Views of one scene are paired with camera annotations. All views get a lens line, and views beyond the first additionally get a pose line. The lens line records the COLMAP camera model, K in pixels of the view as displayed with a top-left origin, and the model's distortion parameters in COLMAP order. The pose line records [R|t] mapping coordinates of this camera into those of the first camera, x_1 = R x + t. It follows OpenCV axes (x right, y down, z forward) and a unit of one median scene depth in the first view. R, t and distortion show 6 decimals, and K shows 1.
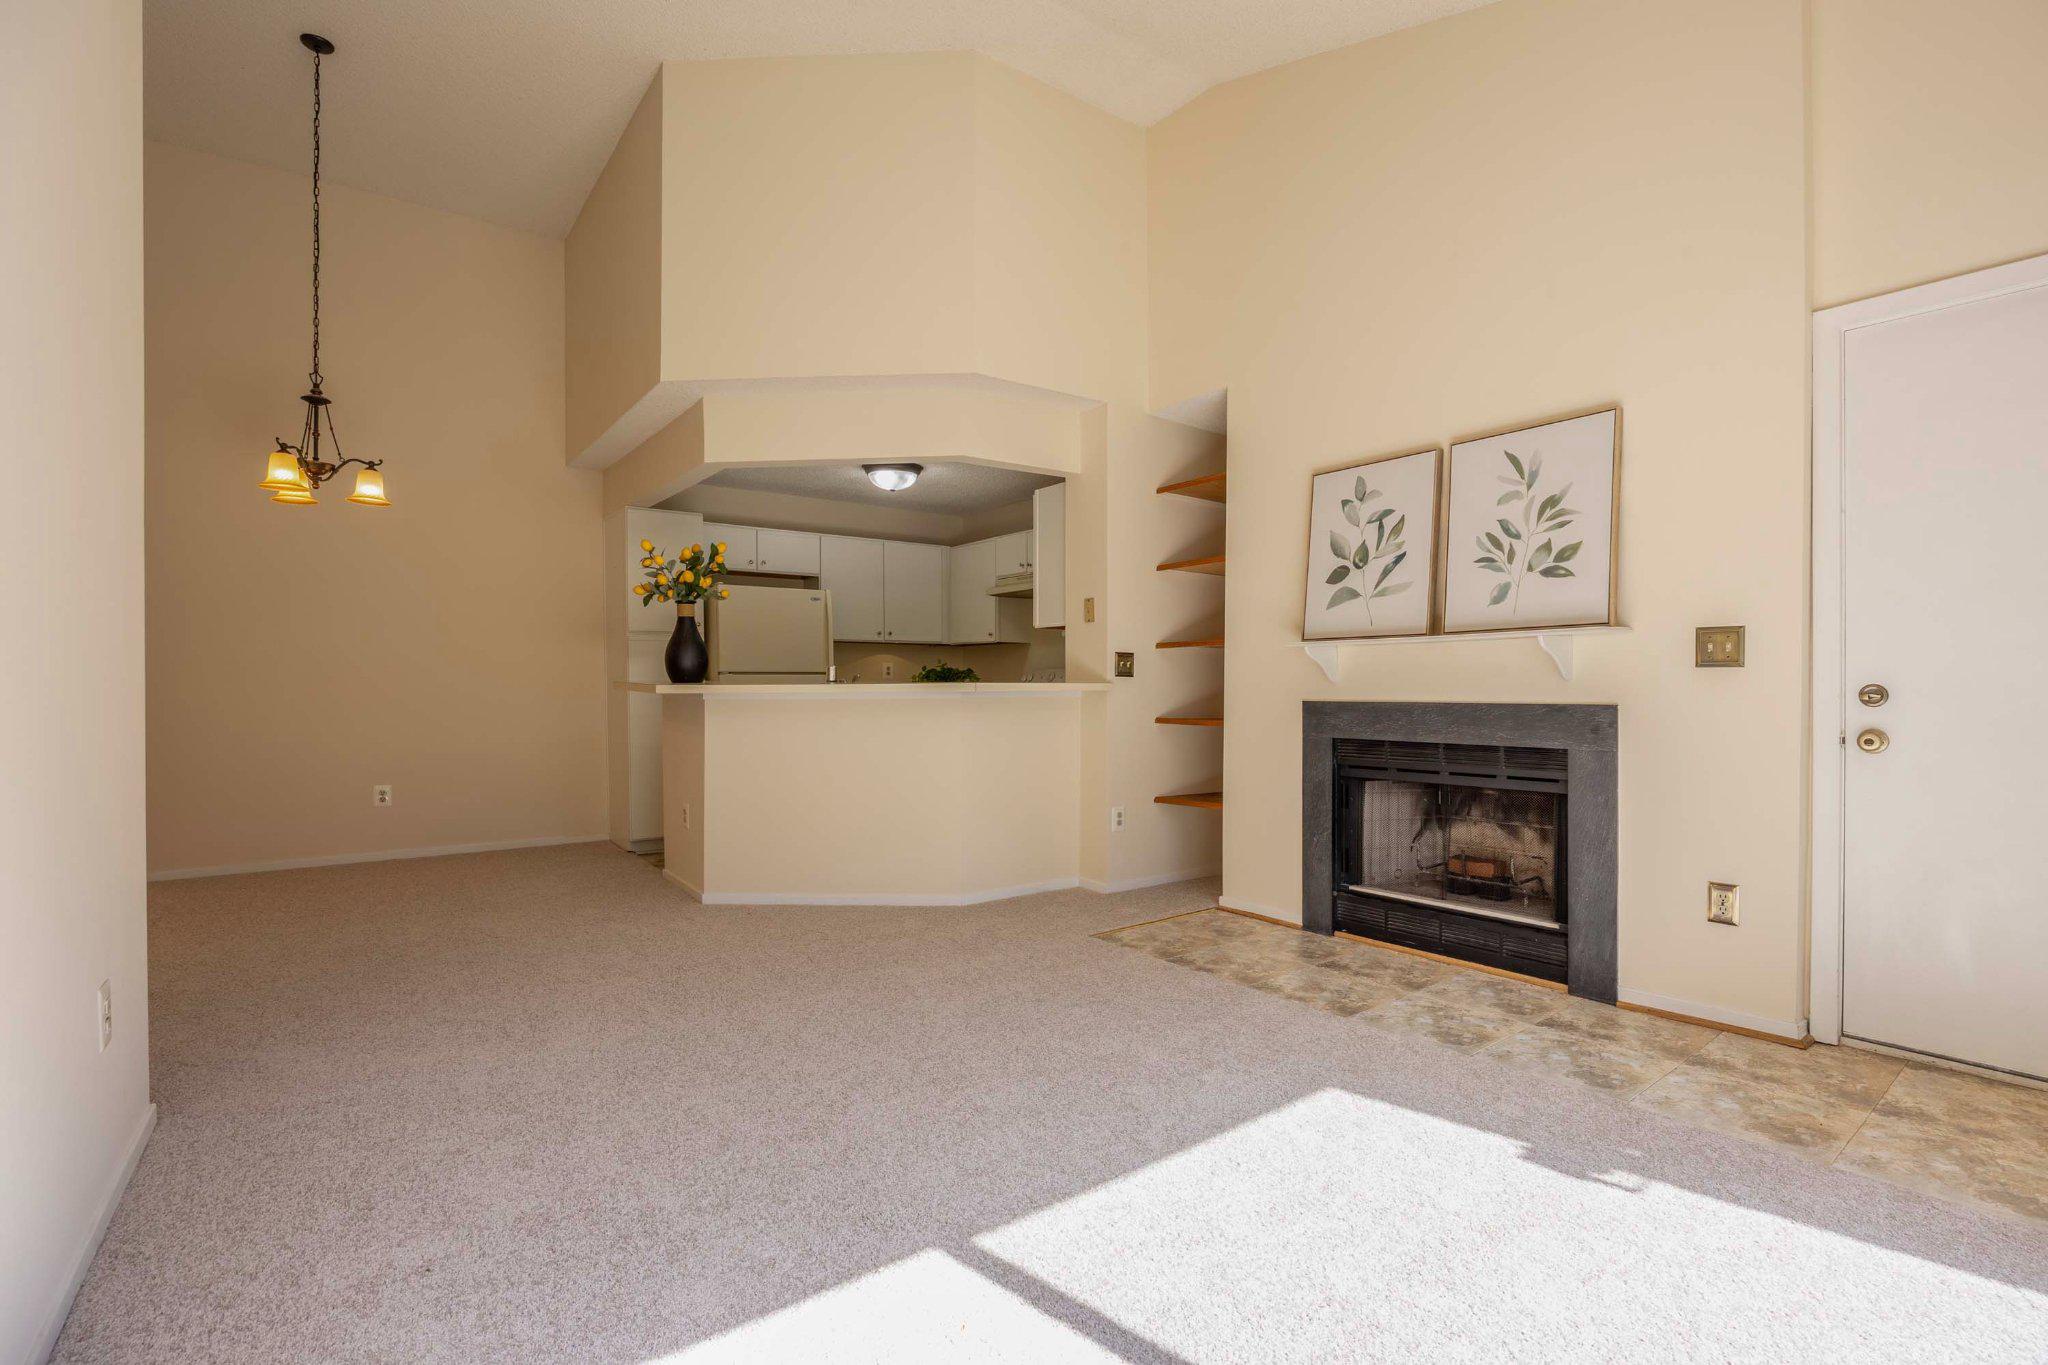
lens RADIAL K [[929.4, 0, 1042.4], [0, 929.4, 695.6], [0, 0, 1]] dist [-0.017216, 0.000178]
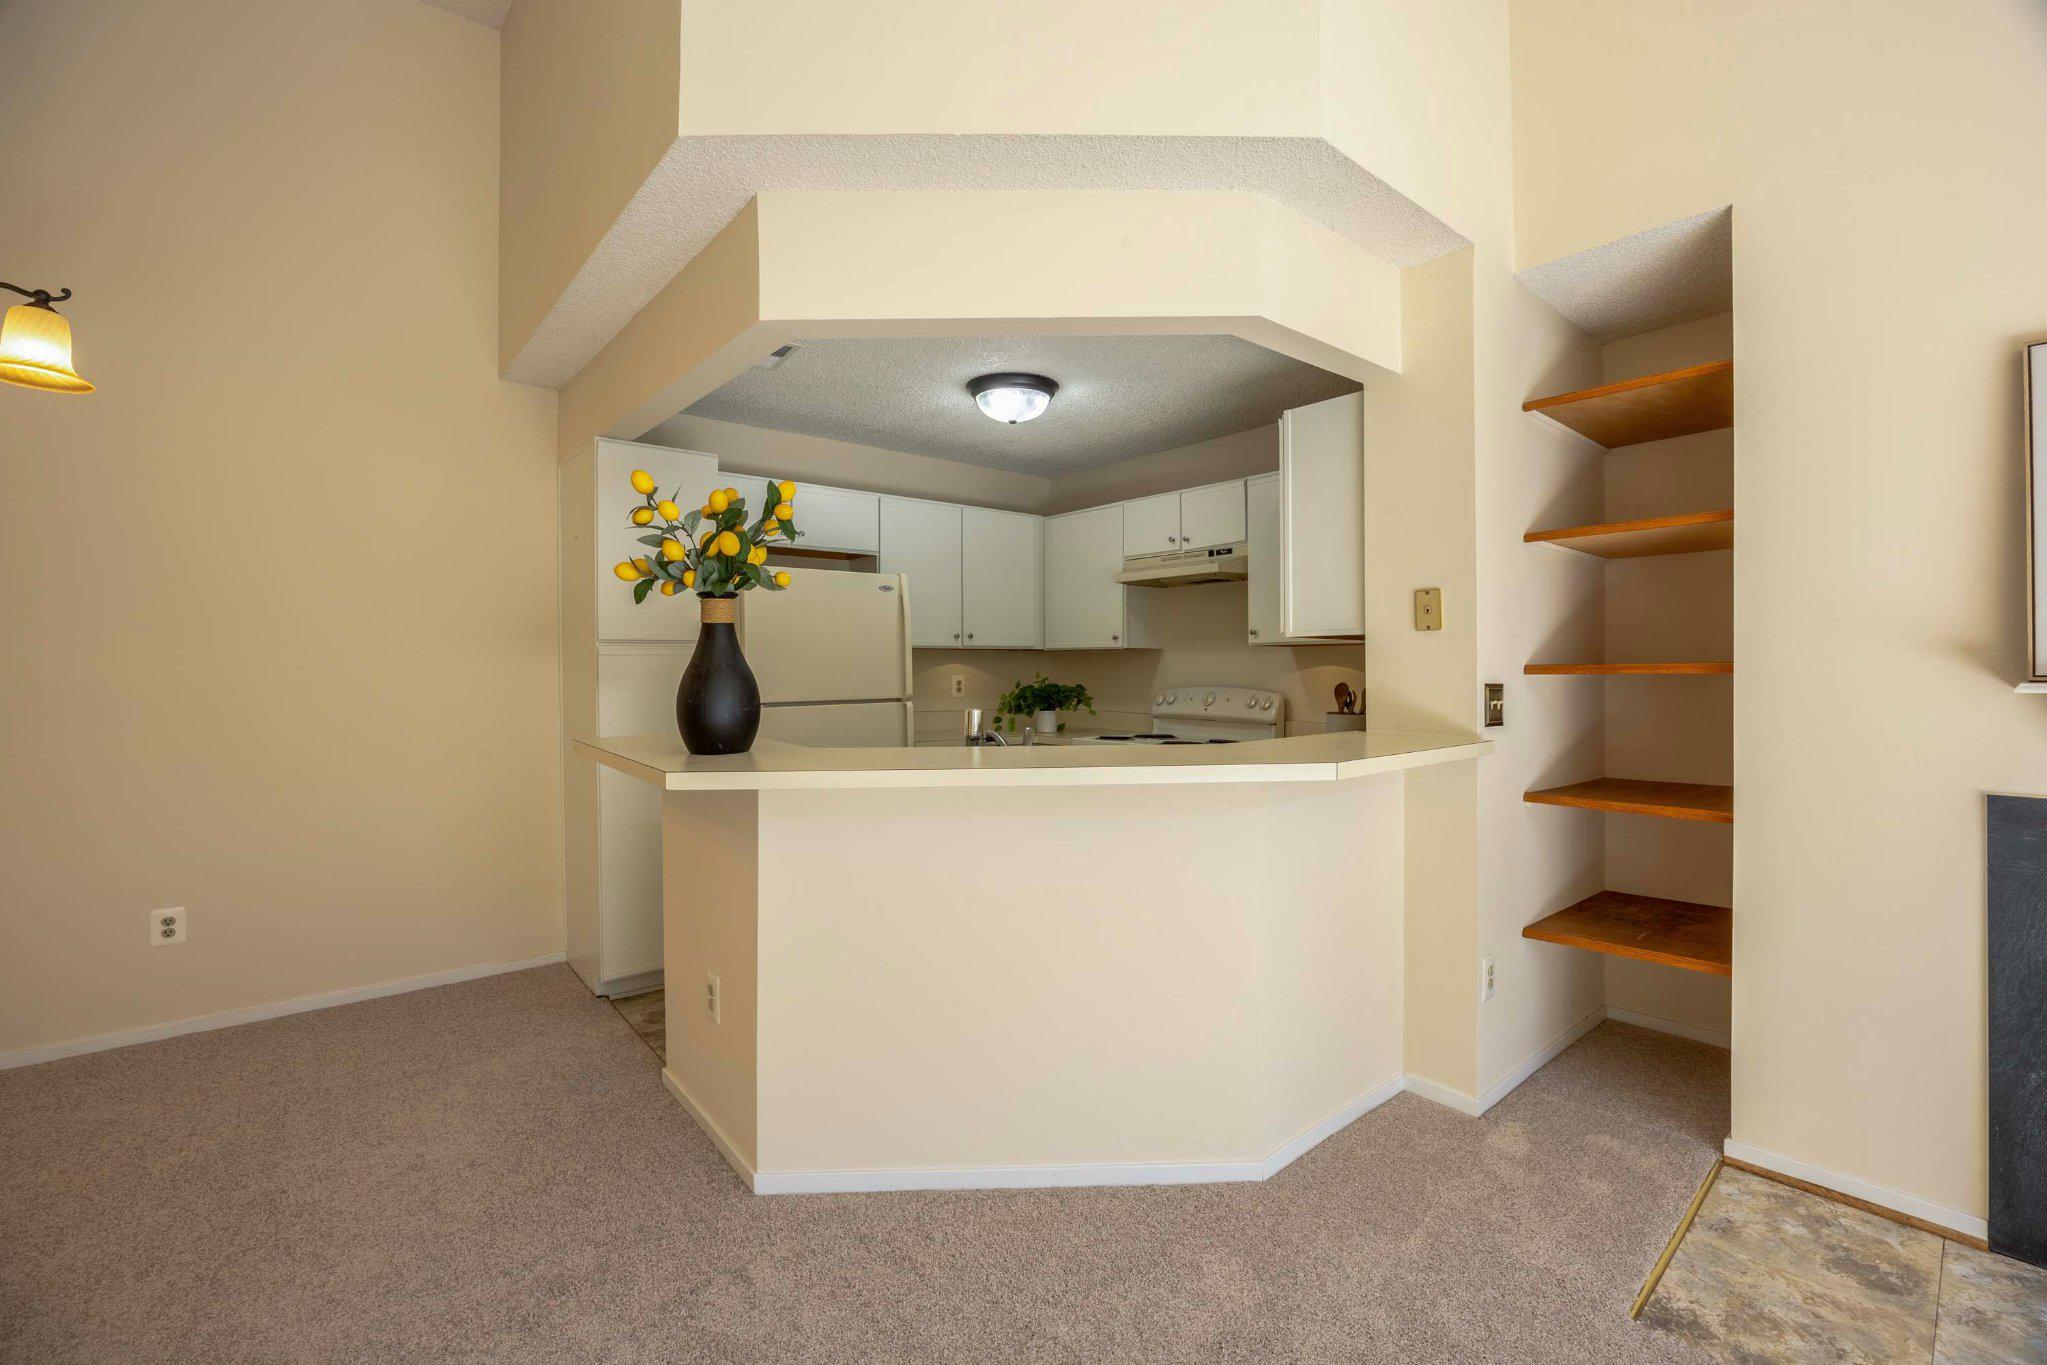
lens RADIAL K [[886.2, 0, 1028.8], [0, 886.2, 663.6], [0, 0, 1]] dist [-0.019527, 0.003079]
pose [[0.998968, -0.003280, 0.045302, -0.273006], [0.004062, 0.999844, -0.017161, -0.062163], [-0.045239, 0.017328, 0.998826, 0.583675]]
